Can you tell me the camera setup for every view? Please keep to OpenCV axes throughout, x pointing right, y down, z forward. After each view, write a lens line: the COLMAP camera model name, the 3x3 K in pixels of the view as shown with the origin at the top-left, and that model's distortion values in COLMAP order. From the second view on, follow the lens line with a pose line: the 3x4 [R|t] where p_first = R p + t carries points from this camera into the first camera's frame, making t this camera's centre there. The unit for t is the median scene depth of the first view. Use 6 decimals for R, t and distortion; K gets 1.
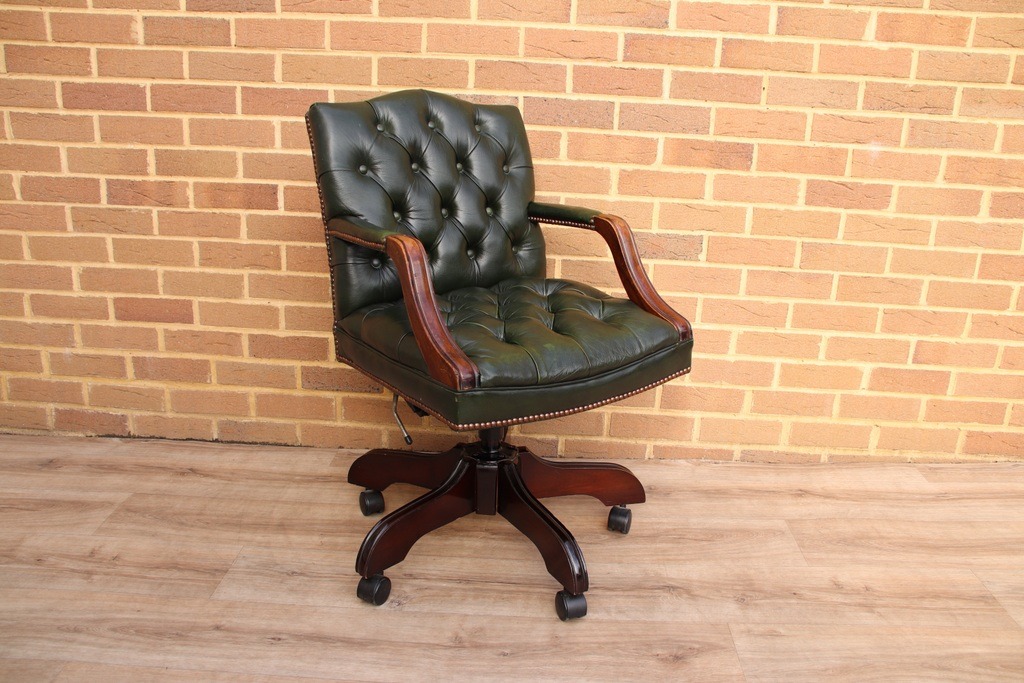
lens RADIAL K [[866.4, 0, 512.5], [0, 866.4, 346.3], [0, 0, 1]] dist [-0.143430, 0.140181]
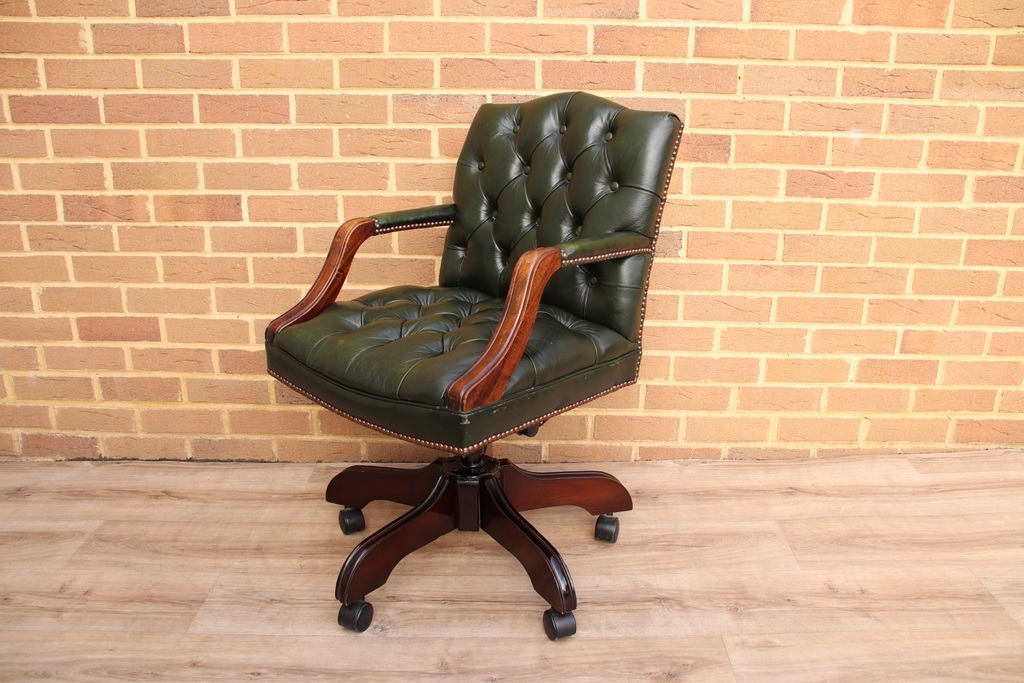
lens RADIAL K [[866.4, 0, 513.3], [0, 866.4, 347.7], [0, 0, 1]] dist [-0.143430, 0.140181]
pose [[0.999063, -0.039063, 0.018622, 0.007957], [0.038722, 0.999082, 0.018331, -0.023651], [-0.019321, -0.017593, 0.999659, 0.030473]]
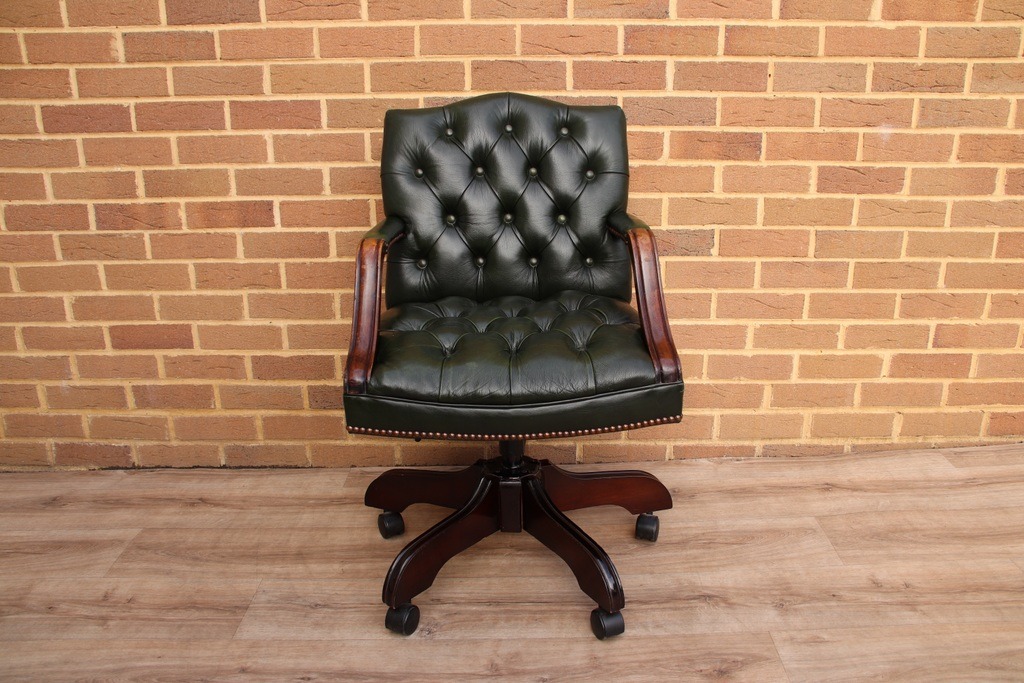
lens RADIAL K [[866.4, 0, 517.0], [0, 866.4, 347.1], [0, 0, 1]] dist [-0.143430, 0.140181]
pose [[0.998314, -0.056370, 0.013870, -0.023470], [0.056196, 0.998340, 0.012646, -0.021679], [-0.014560, -0.011845, 0.999824, 0.030644]]
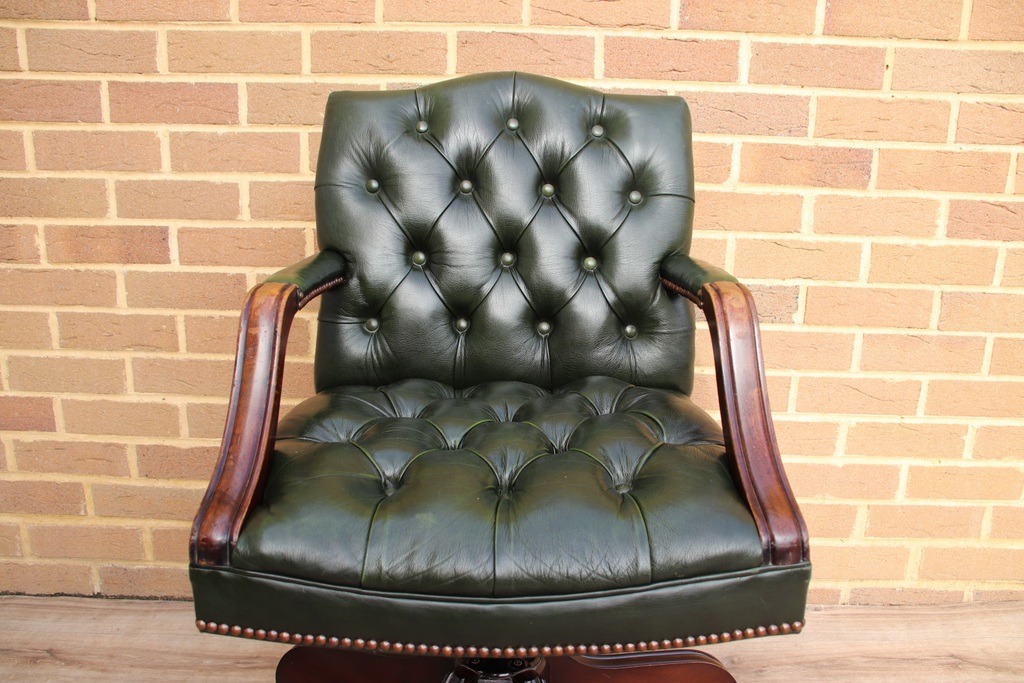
lens RADIAL K [[866.4, 0, 517.1], [0, 866.4, 354.4], [0, 0, 1]] dist [-0.143430, 0.140181]
pose [[0.999445, -0.026674, 0.019972, -0.016675], [0.027425, 0.998890, -0.038296, -0.057872], [-0.018928, 0.038822, 0.999067, 0.346121]]
